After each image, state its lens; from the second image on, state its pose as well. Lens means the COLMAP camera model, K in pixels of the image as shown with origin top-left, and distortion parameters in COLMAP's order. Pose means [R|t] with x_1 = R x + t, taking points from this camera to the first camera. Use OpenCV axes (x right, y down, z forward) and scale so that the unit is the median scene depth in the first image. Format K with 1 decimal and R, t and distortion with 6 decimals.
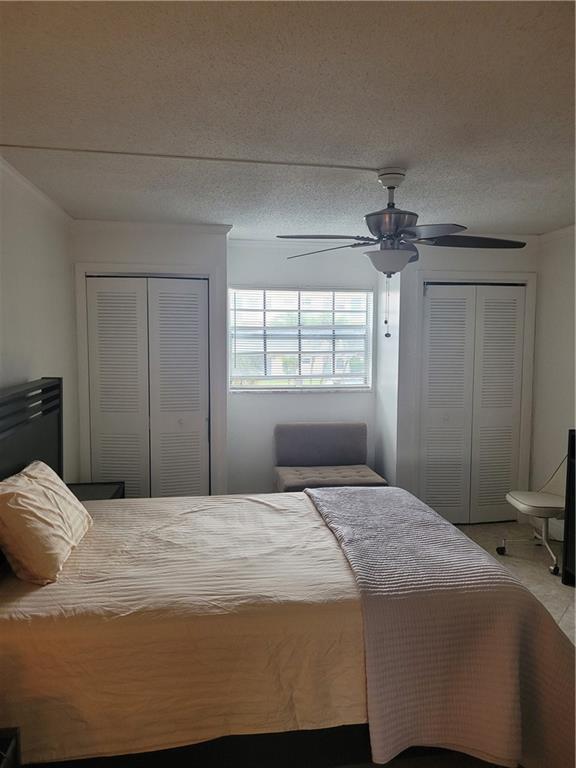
lens RADIAL K [[577.0, 0, 294.1], [0, 577.0, 384.3], [0, 0, 1]] dist [0.058959, -0.051420]
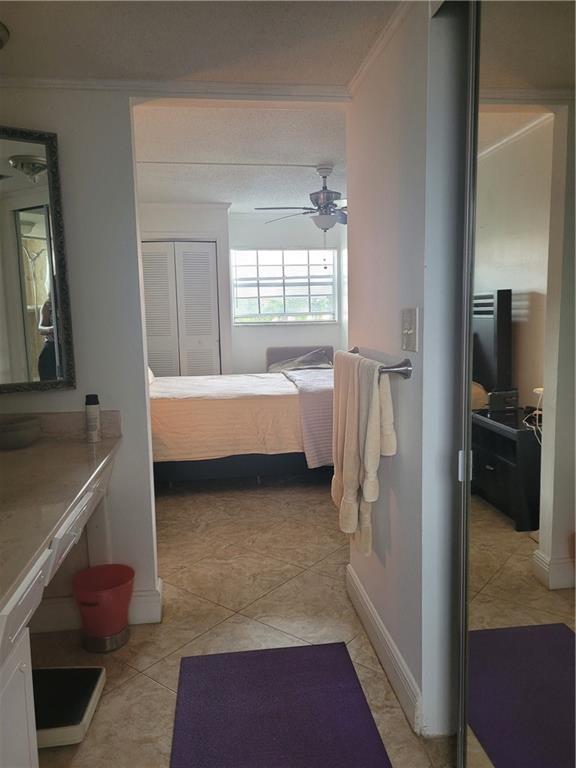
lens RADIAL K [[577.0, 0, 288.4], [0, 577.0, 384.8], [0, 0, 1]] dist [0.058959, -0.051420]
pose [[0.999407, -0.023262, -0.025388, 0.090485], [0.024225, 0.998971, 0.038336, 0.185964], [0.024470, -0.038928, 0.998942, -0.675414]]
